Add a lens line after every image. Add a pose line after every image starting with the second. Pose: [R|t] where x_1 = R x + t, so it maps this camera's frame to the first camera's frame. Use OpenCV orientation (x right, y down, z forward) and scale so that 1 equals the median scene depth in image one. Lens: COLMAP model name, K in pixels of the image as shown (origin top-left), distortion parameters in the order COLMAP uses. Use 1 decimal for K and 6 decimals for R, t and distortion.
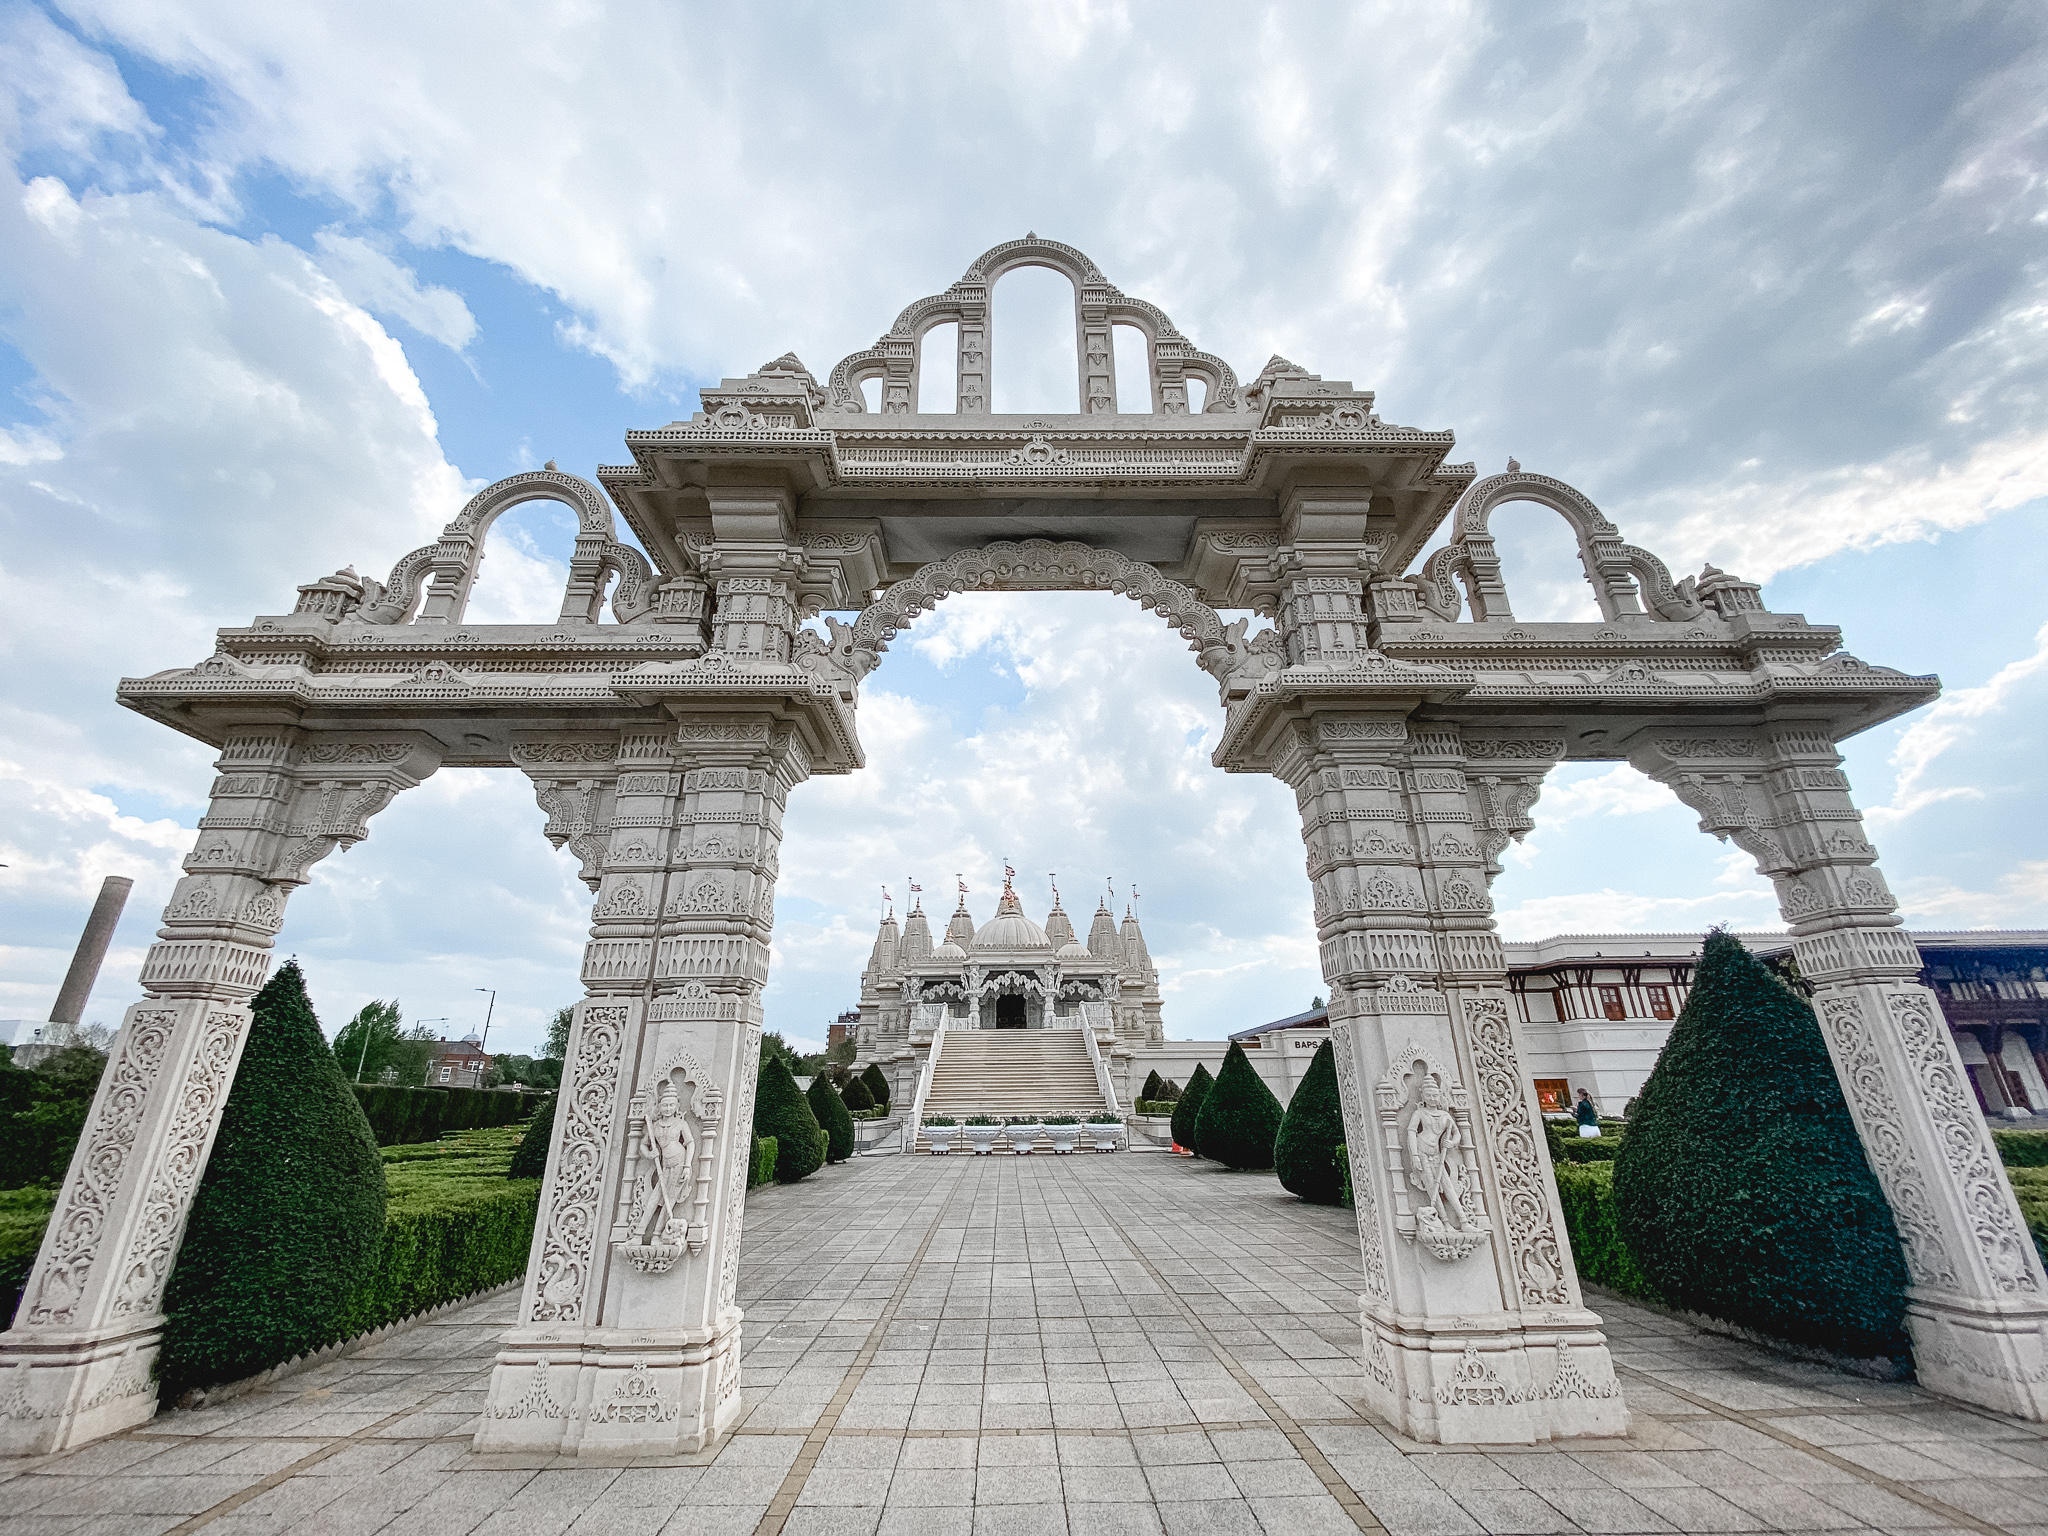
lens RADIAL K [[824.6, 0, 1012.7], [0, 824.6, 772.0], [0, 0, 1]] dist [0.002778, -0.000088]
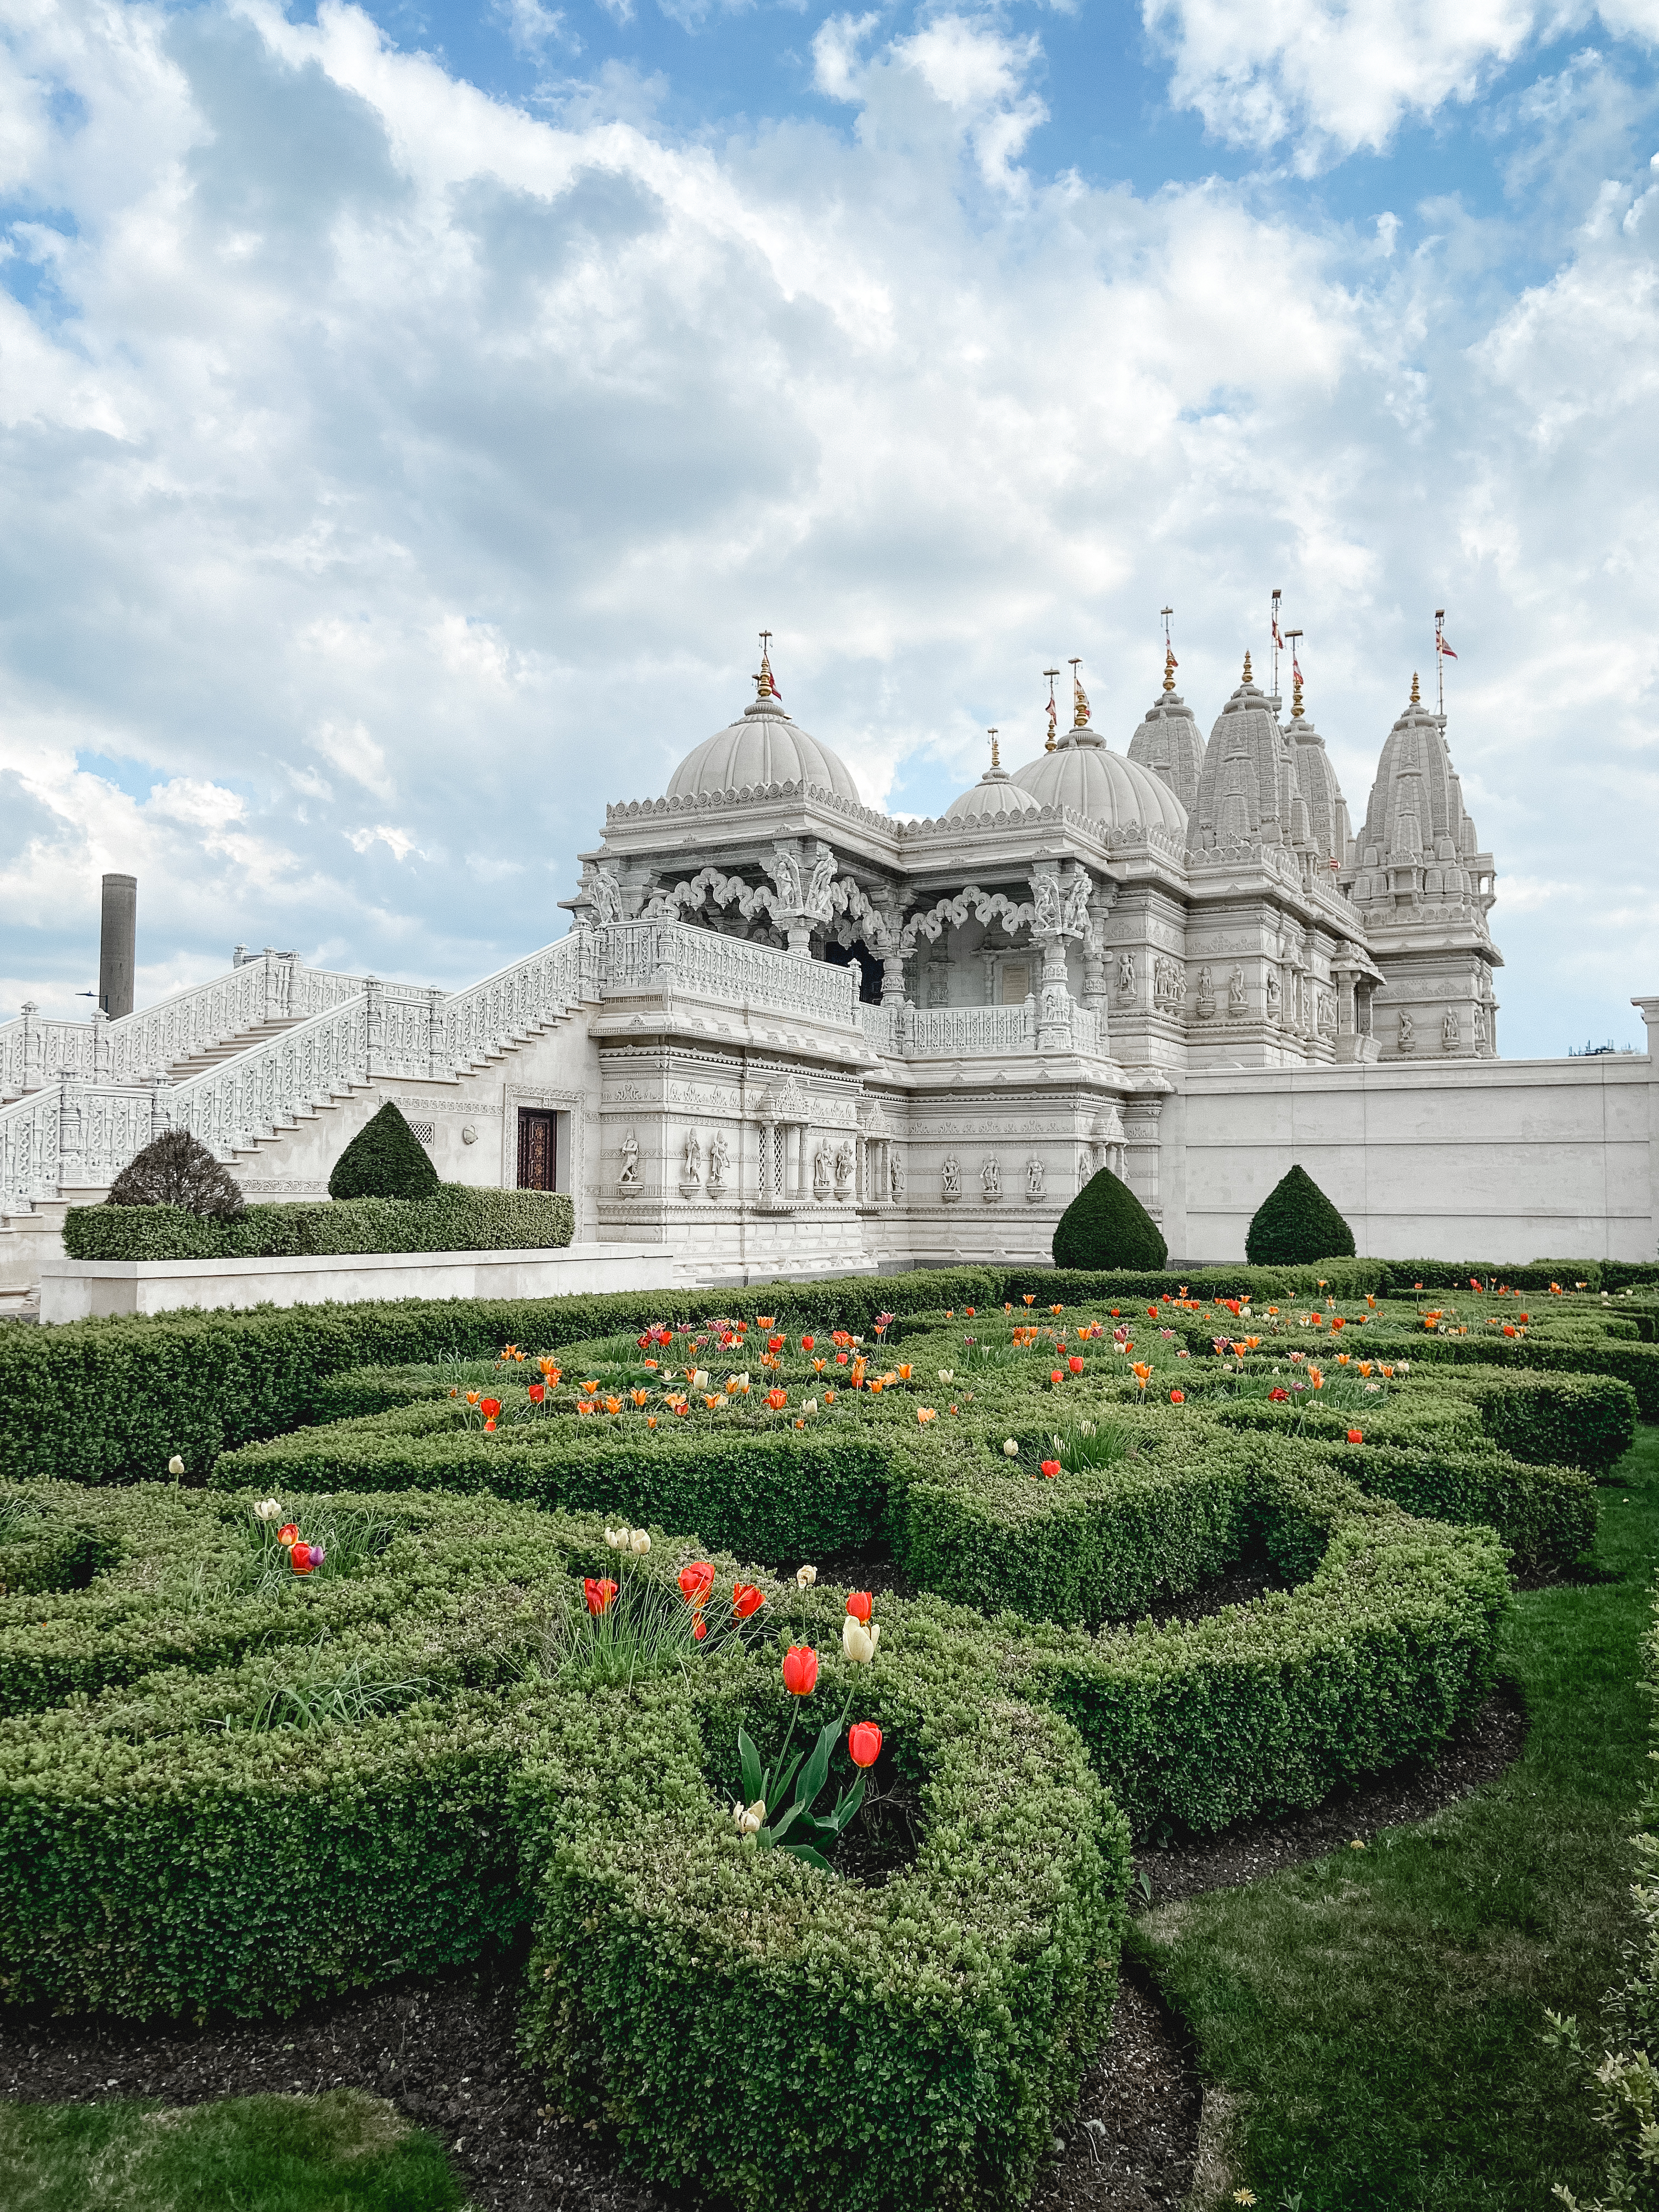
lens RADIAL K [[1668.0, 0, 845.7], [0, 1668.0, 1106.9], [0, 0, 1]] dist [0.100631, -0.115624]
pose [[0.875648, -0.013607, -0.482759, 2.918959], [0.164865, 0.947978, 0.272319, 1.108349], [0.453939, -0.318046, 0.832338, 2.839746]]
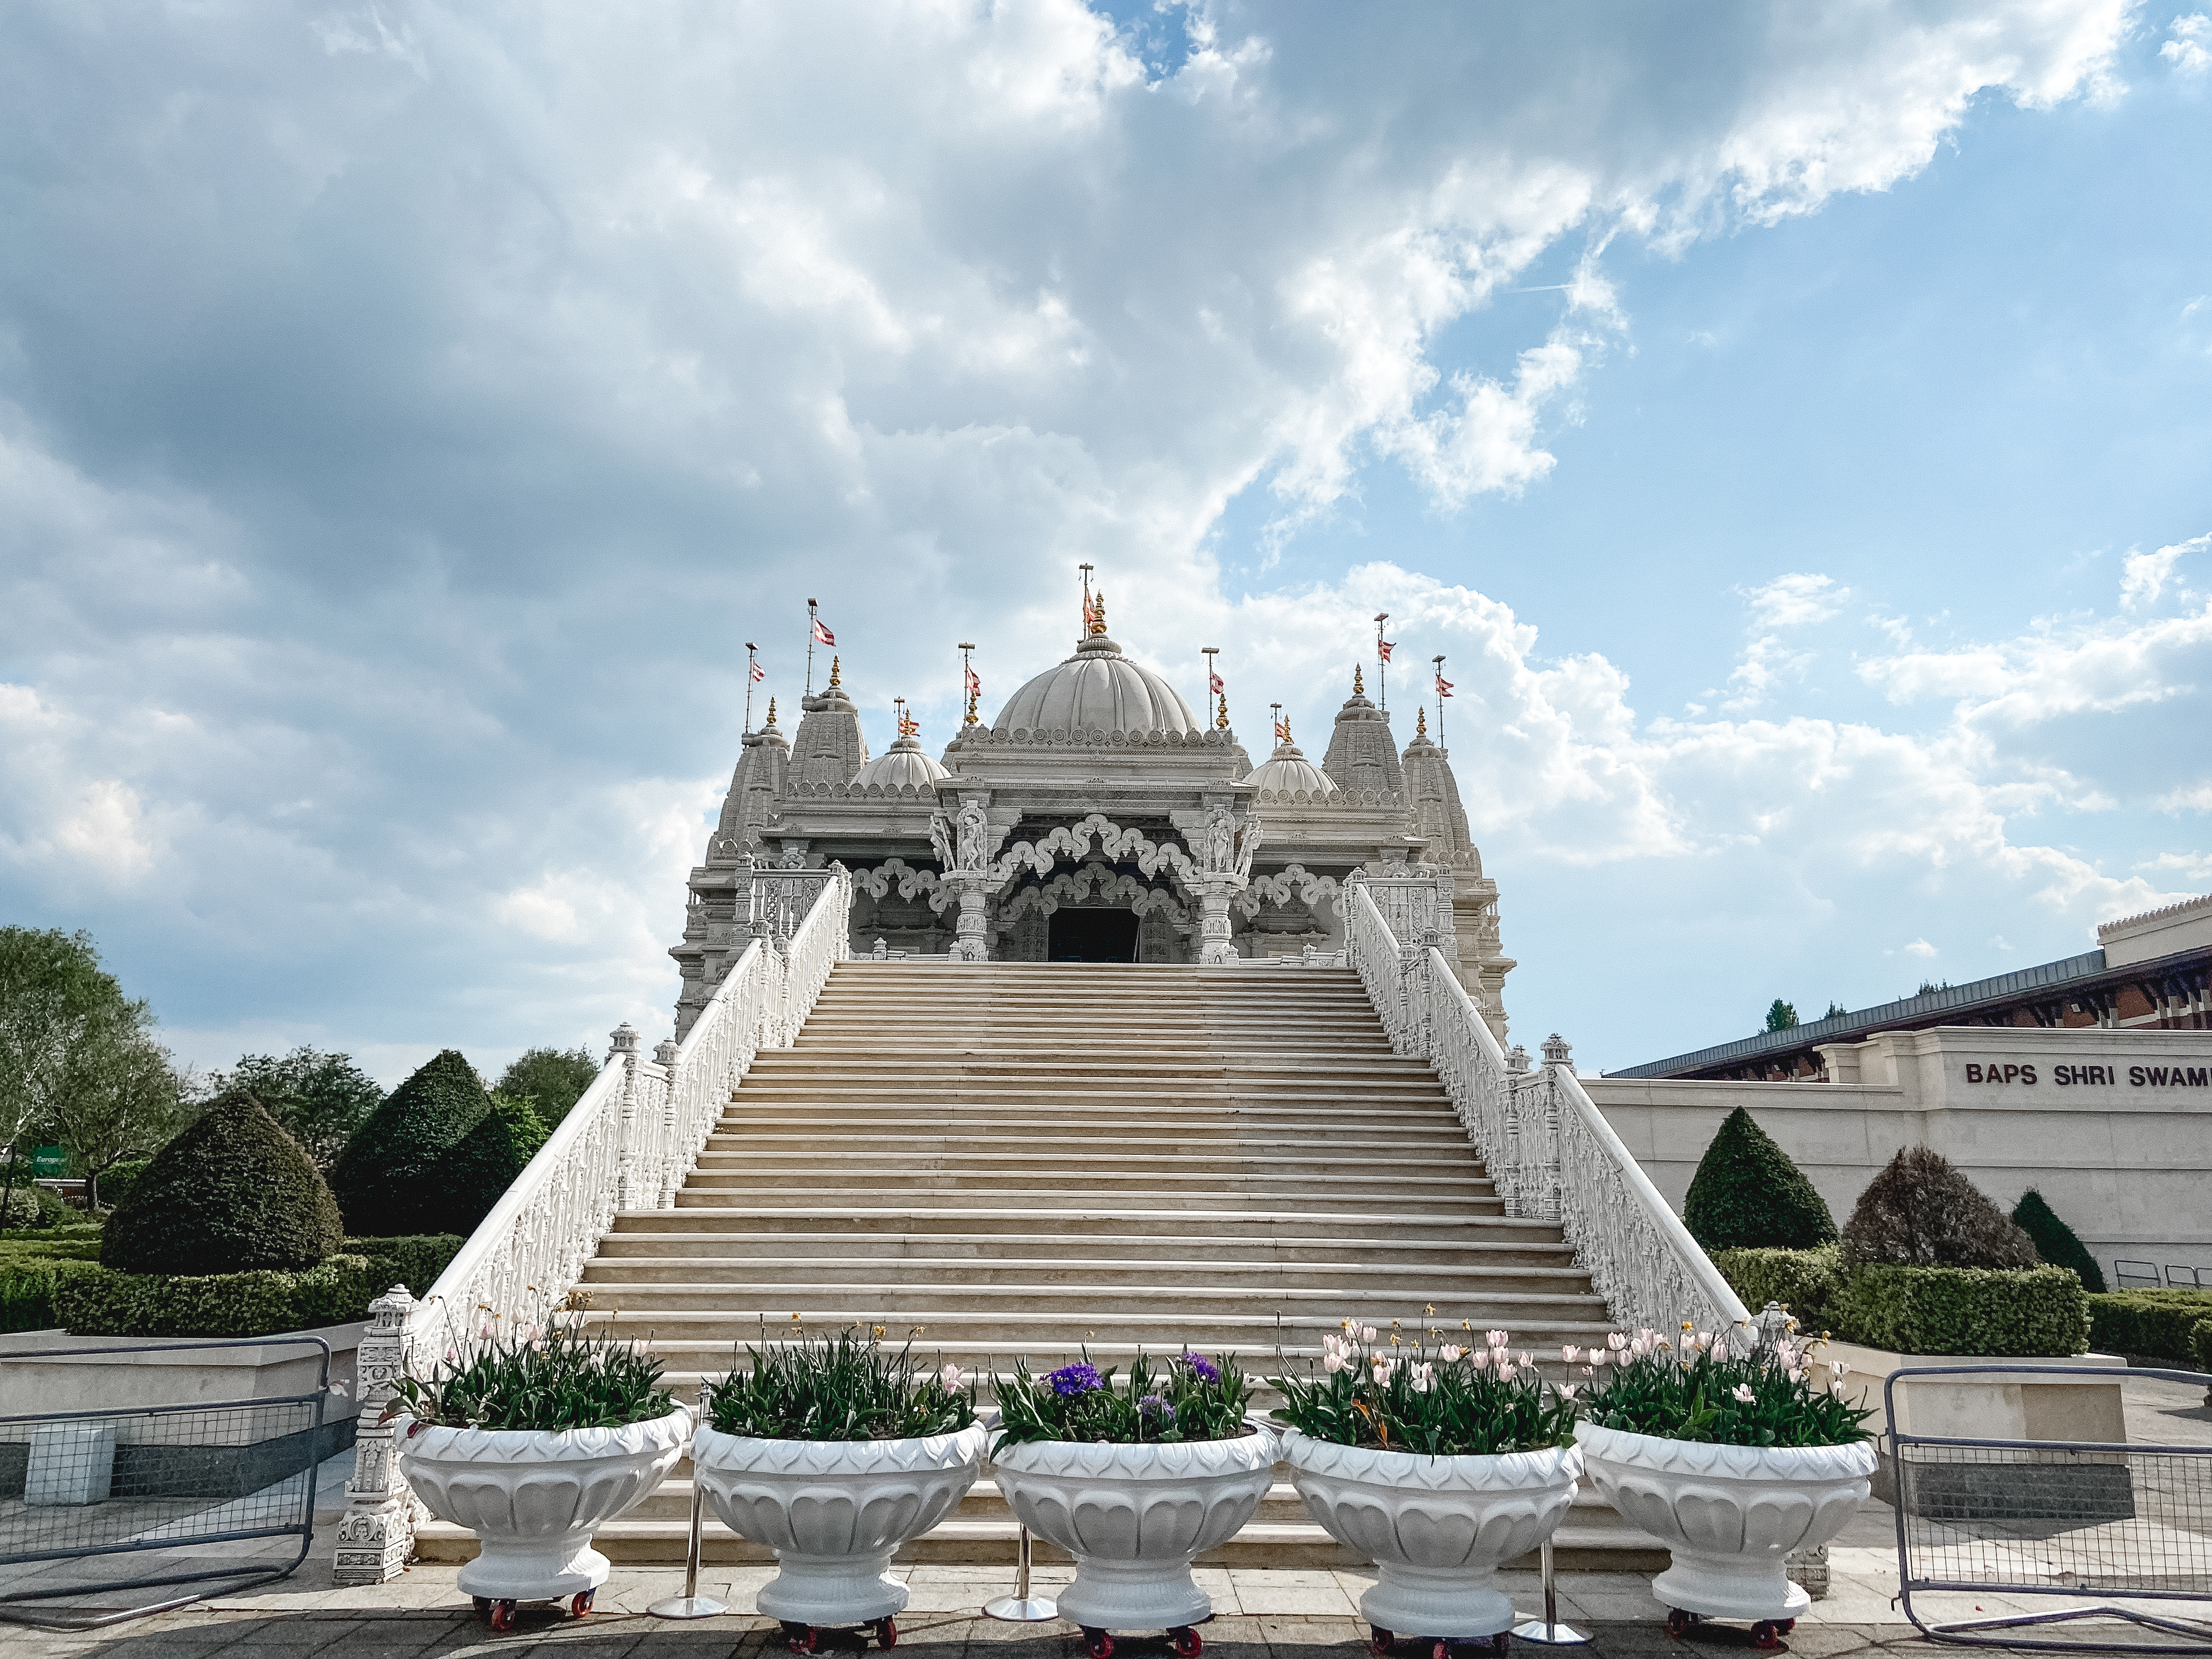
lens RADIAL K [[1668.0, 0, 1090.4], [0, 1668.0, 823.3], [0, 0, 1]] dist [0.100631, -0.115624]
pose [[0.999705, 0.022144, -0.009975, 0.022816], [-0.020336, 0.987759, 0.154655, 1.083520], [0.013277, -0.154406, 0.987918, 2.805867]]
